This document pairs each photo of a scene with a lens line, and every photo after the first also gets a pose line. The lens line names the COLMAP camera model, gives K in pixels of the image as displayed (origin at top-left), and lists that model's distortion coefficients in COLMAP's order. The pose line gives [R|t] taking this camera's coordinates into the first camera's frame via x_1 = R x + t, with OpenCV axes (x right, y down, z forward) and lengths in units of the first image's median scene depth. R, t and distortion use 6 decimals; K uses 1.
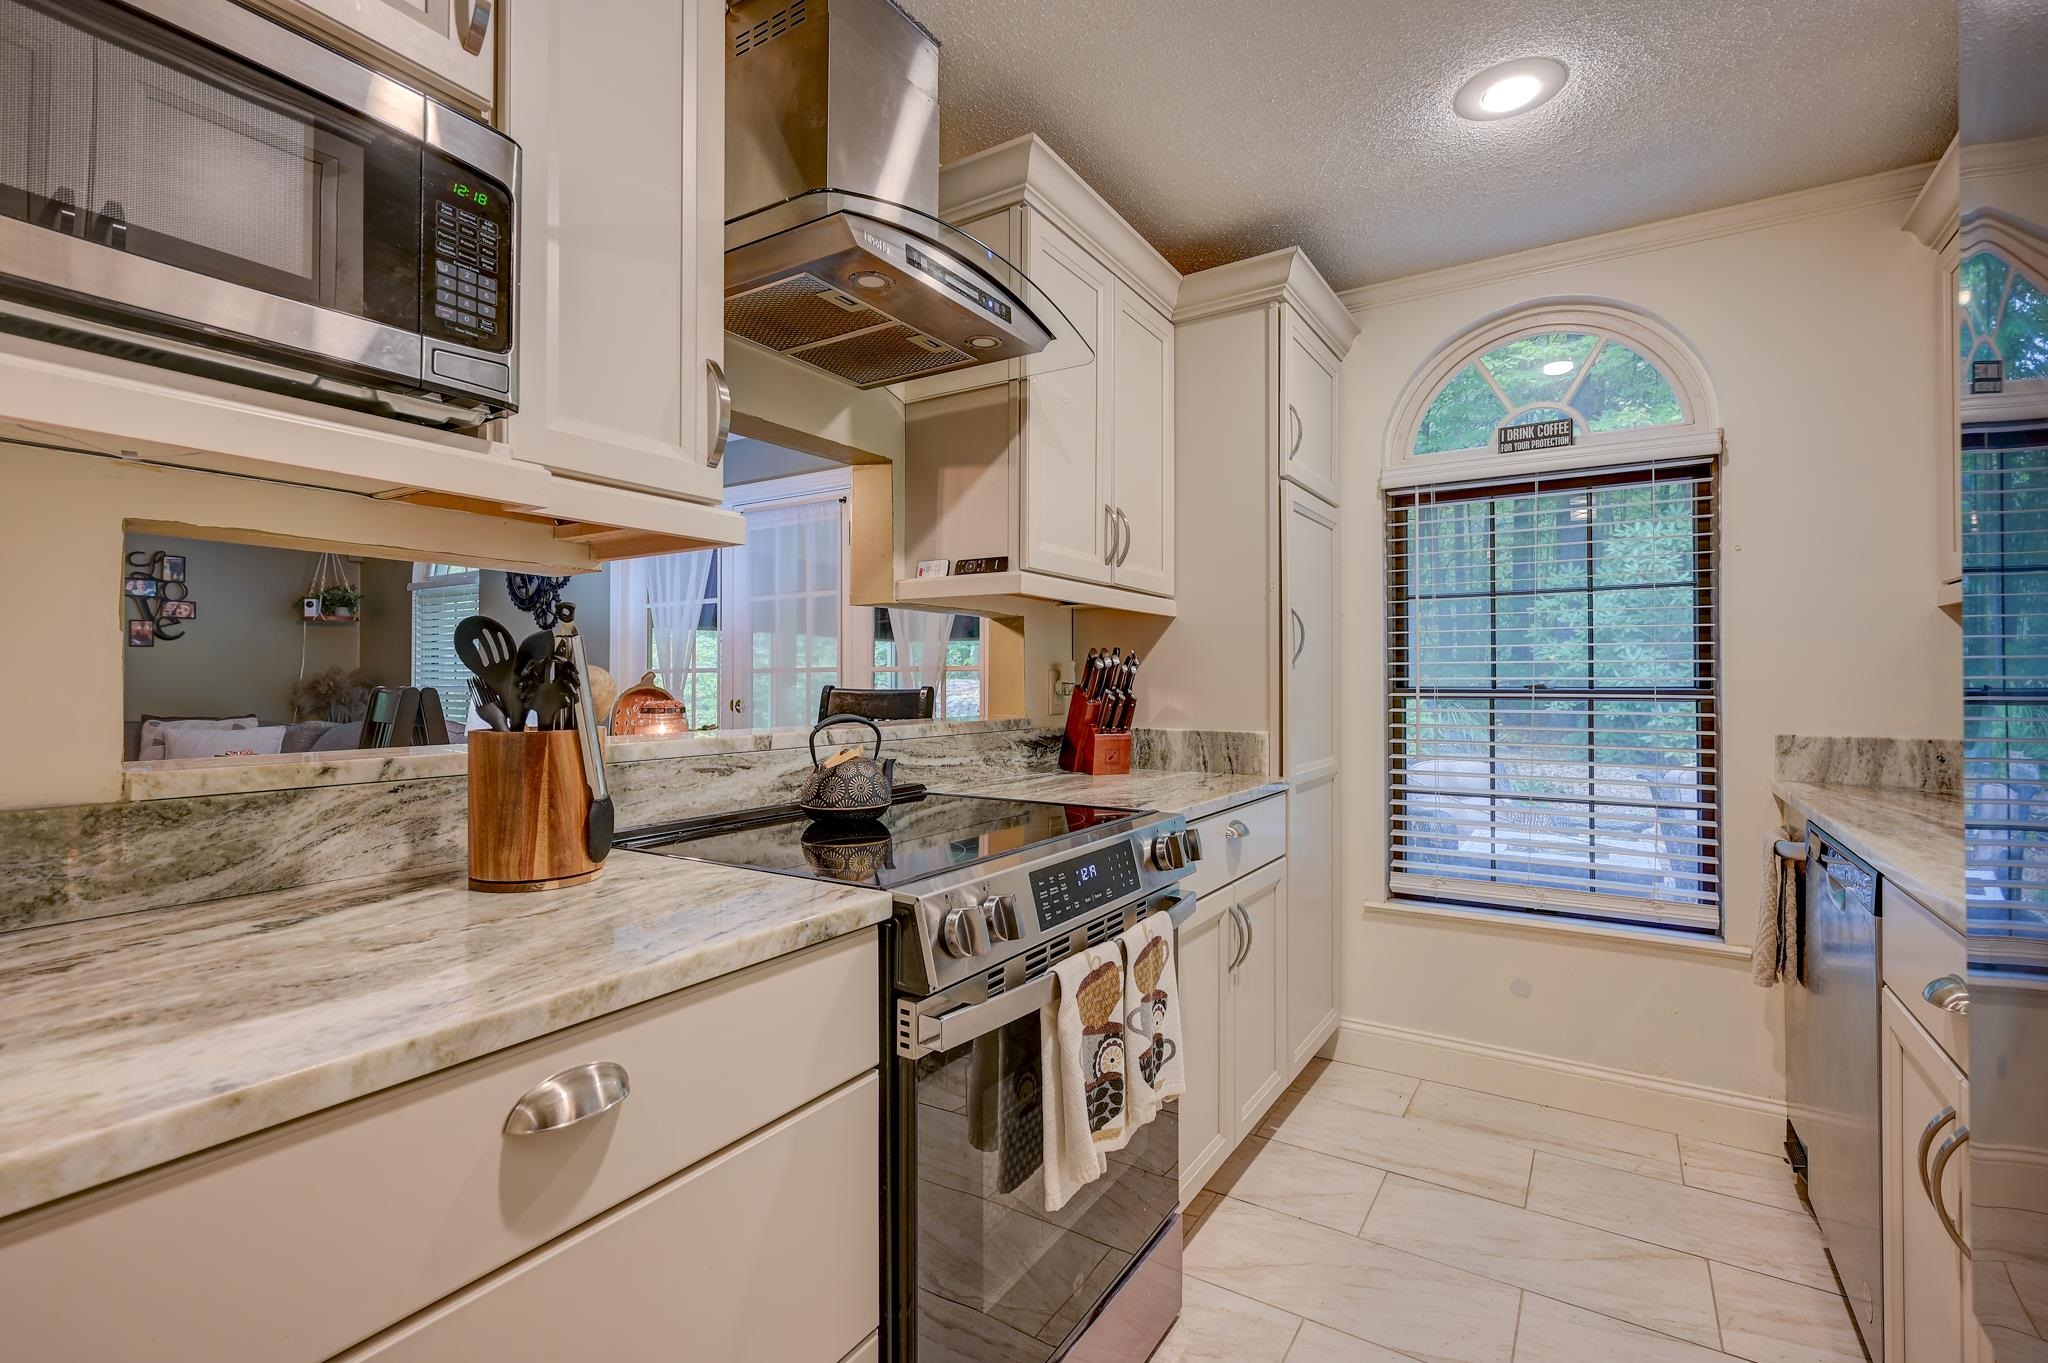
lens RADIAL K [[921.5, 0, 1020.2], [0, 921.5, 671.2], [0, 0, 1]] dist [0.001038, 0.001018]
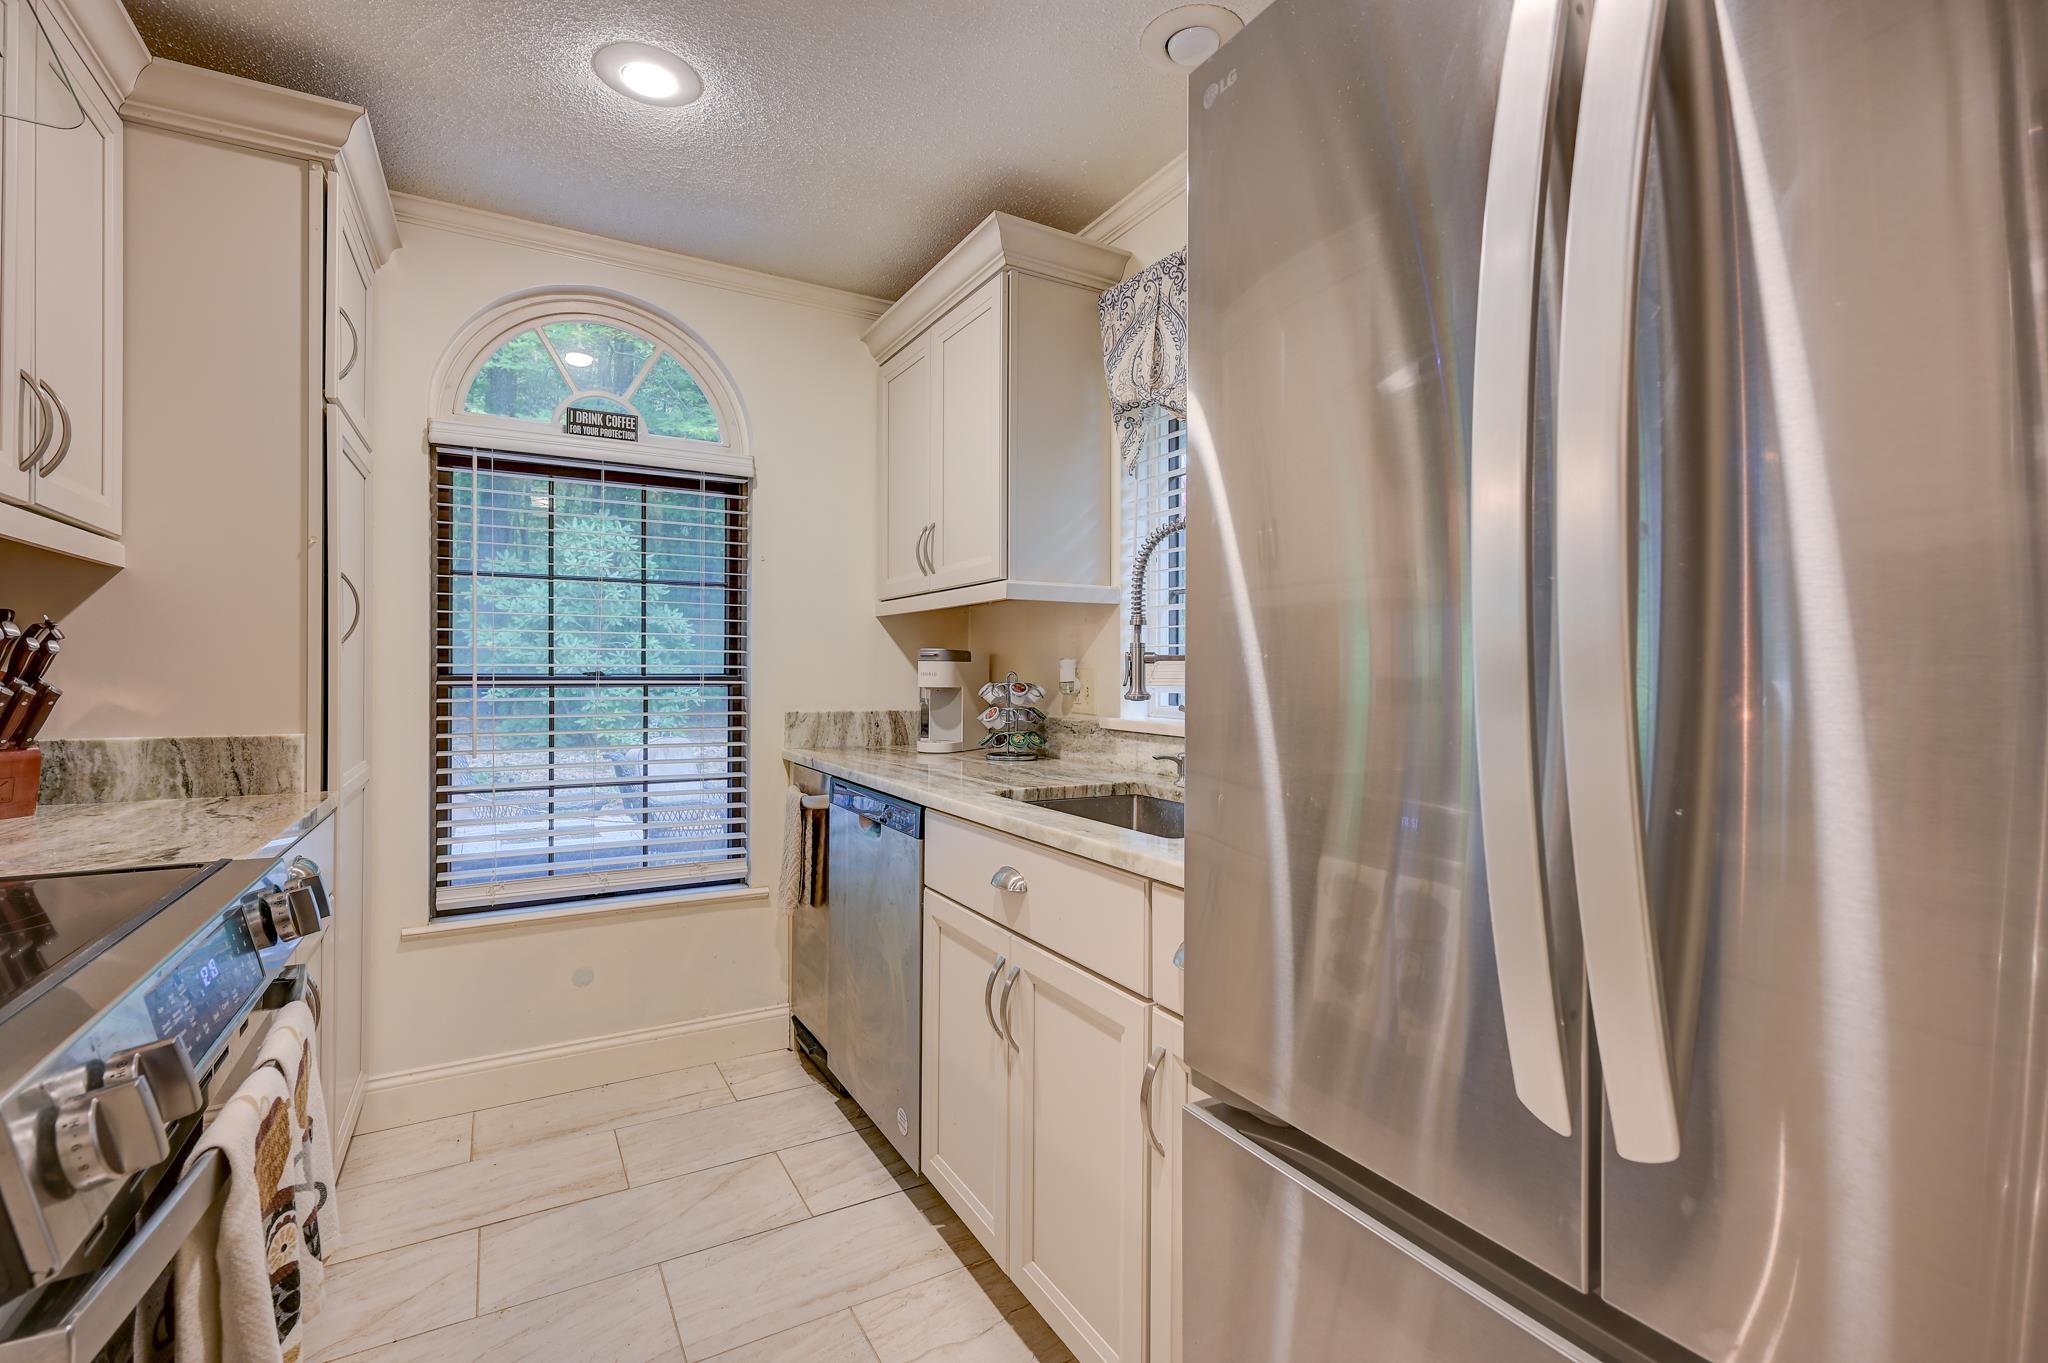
lens RADIAL K [[921.5, 0, 1025.6], [0, 921.5, 670.6], [0, 0, 1]] dist [0.001038, 0.001018]
pose [[0.458684, 0.002621, 0.888595, -0.138316], [-0.013147, 0.999906, 0.003837, 0.003997], [-0.888502, -0.013443, 0.458676, 0.140802]]
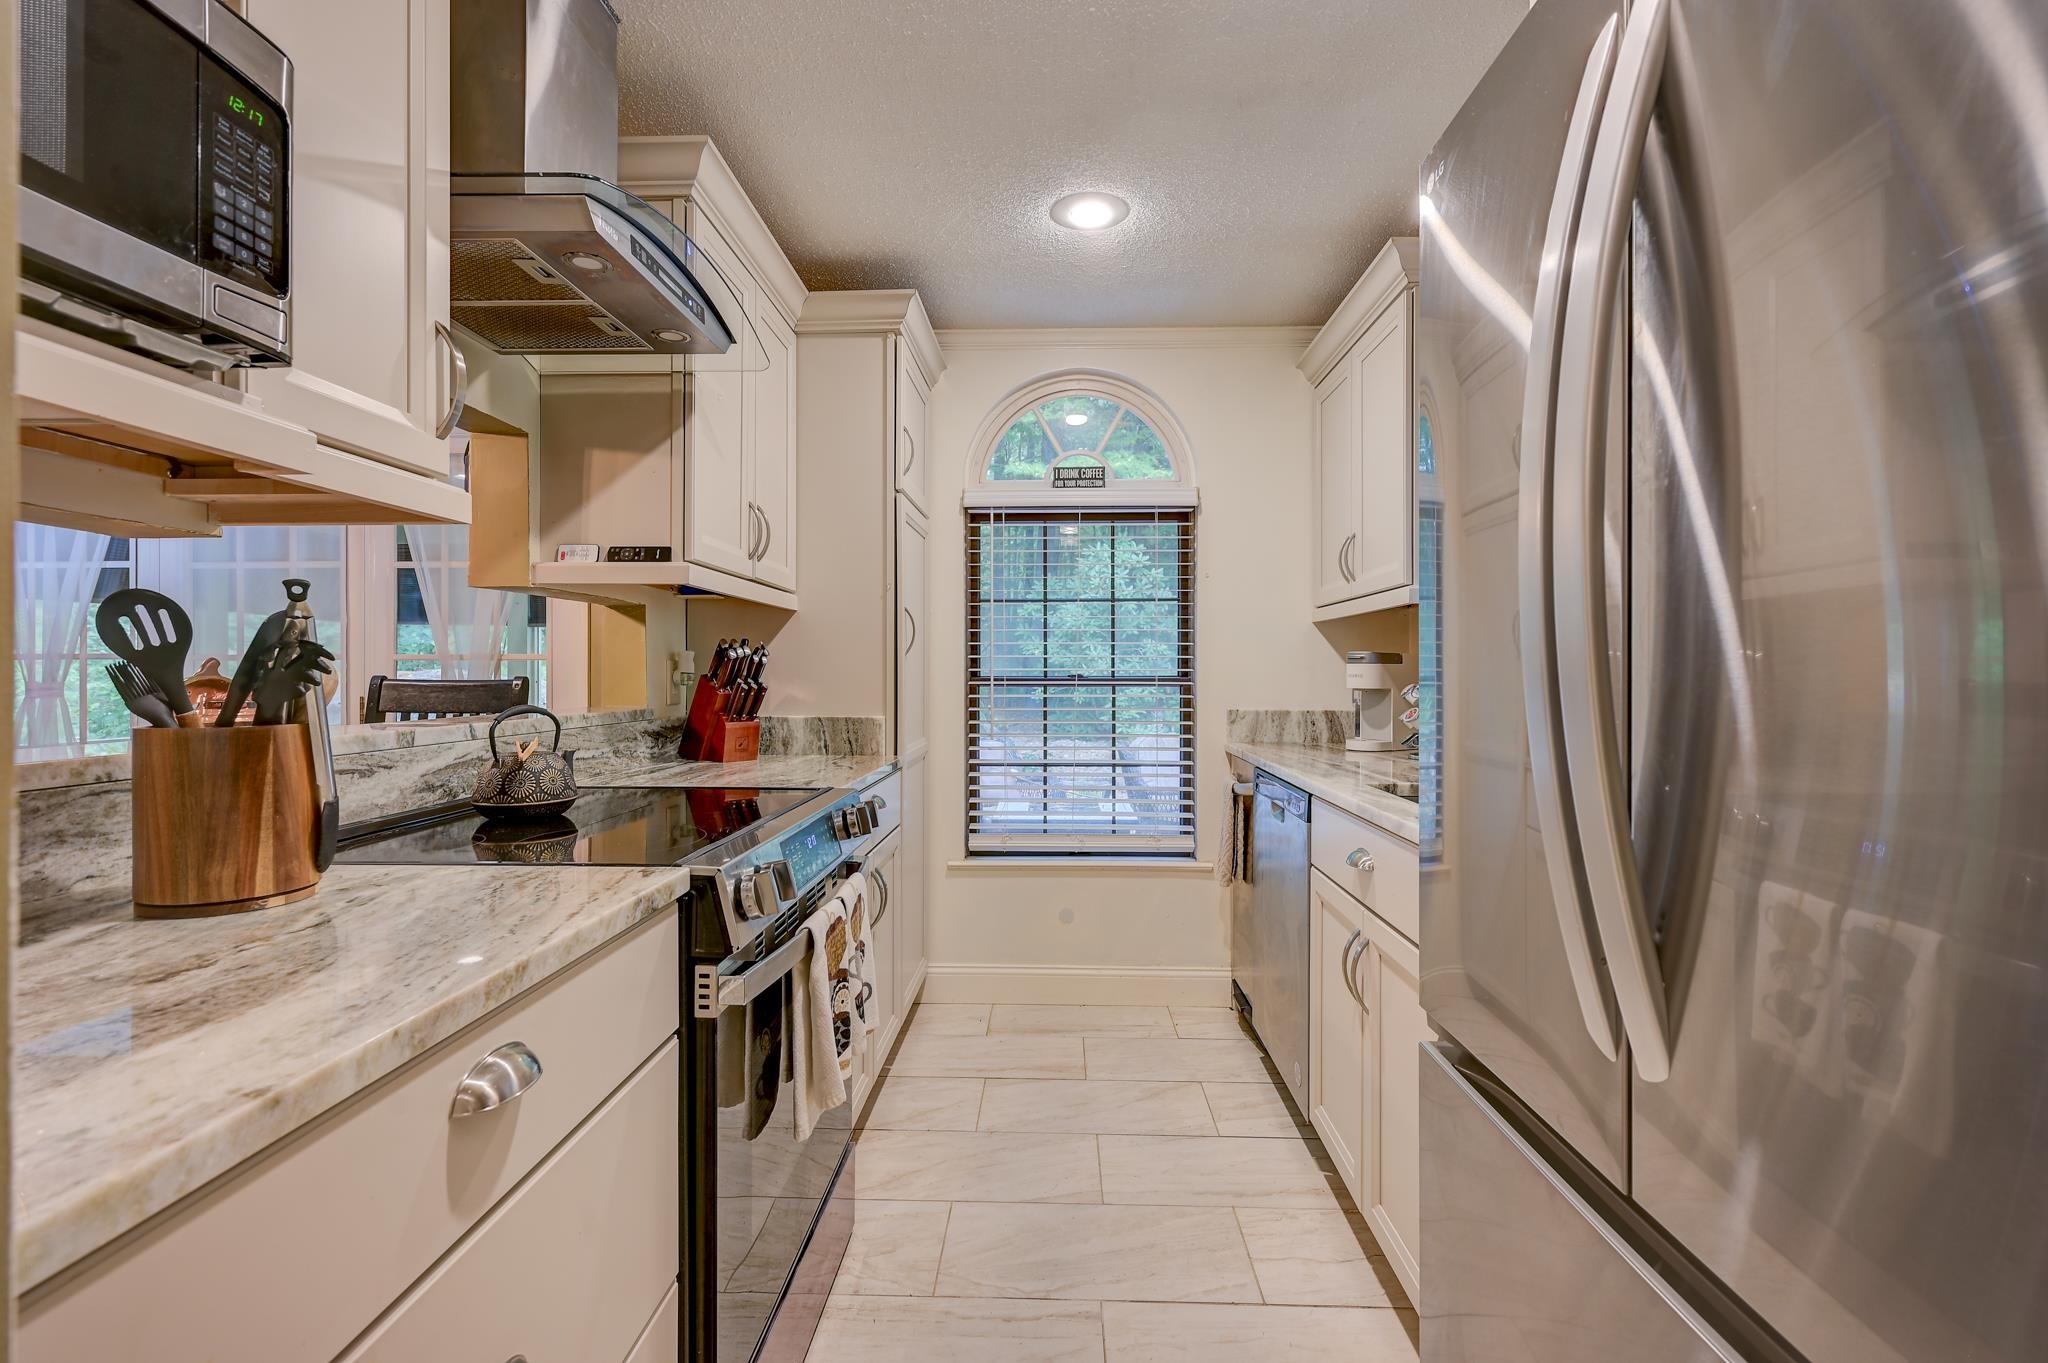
lens RADIAL K [[921.5, 0, 1018.7], [0, 921.5, 670.7], [0, 0, 1]] dist [0.001038, 0.001018]
pose [[0.862985, 0.001713, 0.505227, -0.167531], [-0.006317, 0.999953, 0.007399, 0.001035], [-0.505190, -0.009576, 0.862955, -0.053896]]
